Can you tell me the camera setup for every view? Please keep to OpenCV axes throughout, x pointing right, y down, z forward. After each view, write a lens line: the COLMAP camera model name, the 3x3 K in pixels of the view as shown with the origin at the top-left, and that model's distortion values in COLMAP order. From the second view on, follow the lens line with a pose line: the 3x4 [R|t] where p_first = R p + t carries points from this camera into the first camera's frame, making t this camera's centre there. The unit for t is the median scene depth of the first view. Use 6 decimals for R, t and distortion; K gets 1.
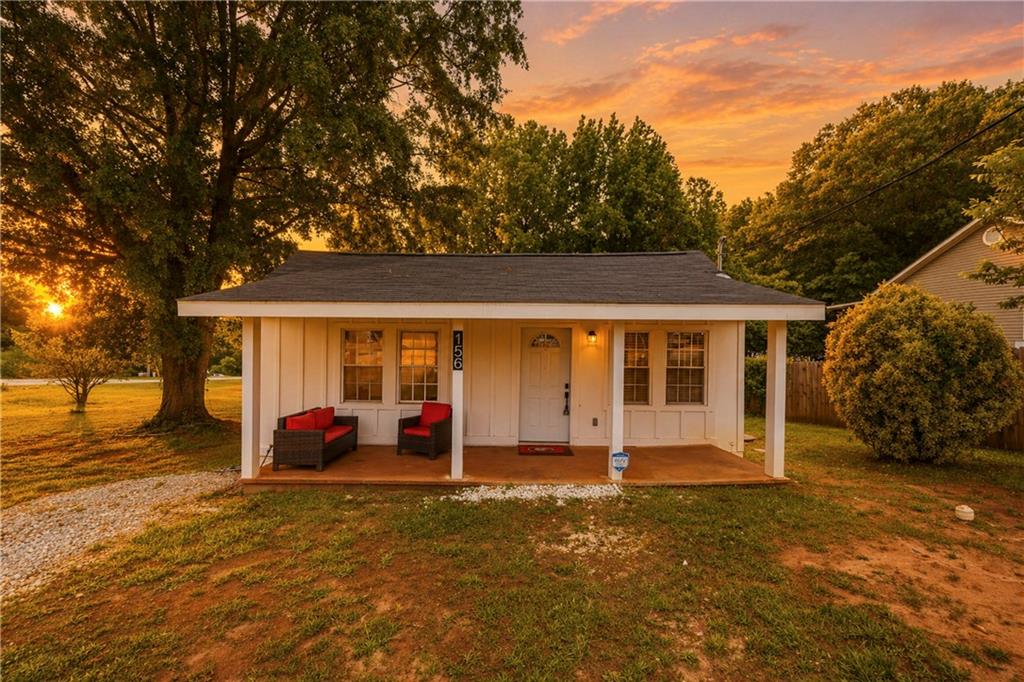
lens RADIAL K [[429.9, 0, 507.0], [0, 429.9, 337.8], [0, 0, 1]] dist [0.000504, 0.000275]
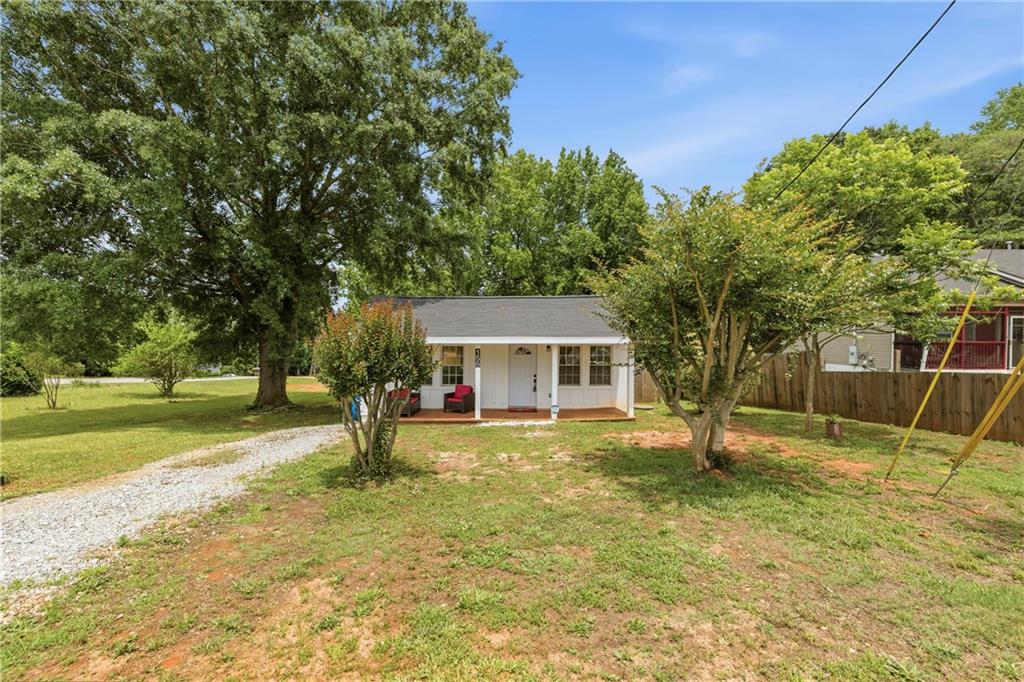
lens RADIAL K [[429.9, 0, 507.0], [0, 429.9, 337.8], [0, 0, 1]] dist [0.000504, 0.000275]
pose [[0.999889, -0.007248, 0.013034, -0.000639], [0.007215, 0.999971, 0.002585, -0.052896], [-0.013053, -0.002491, 0.999912, -0.808239]]
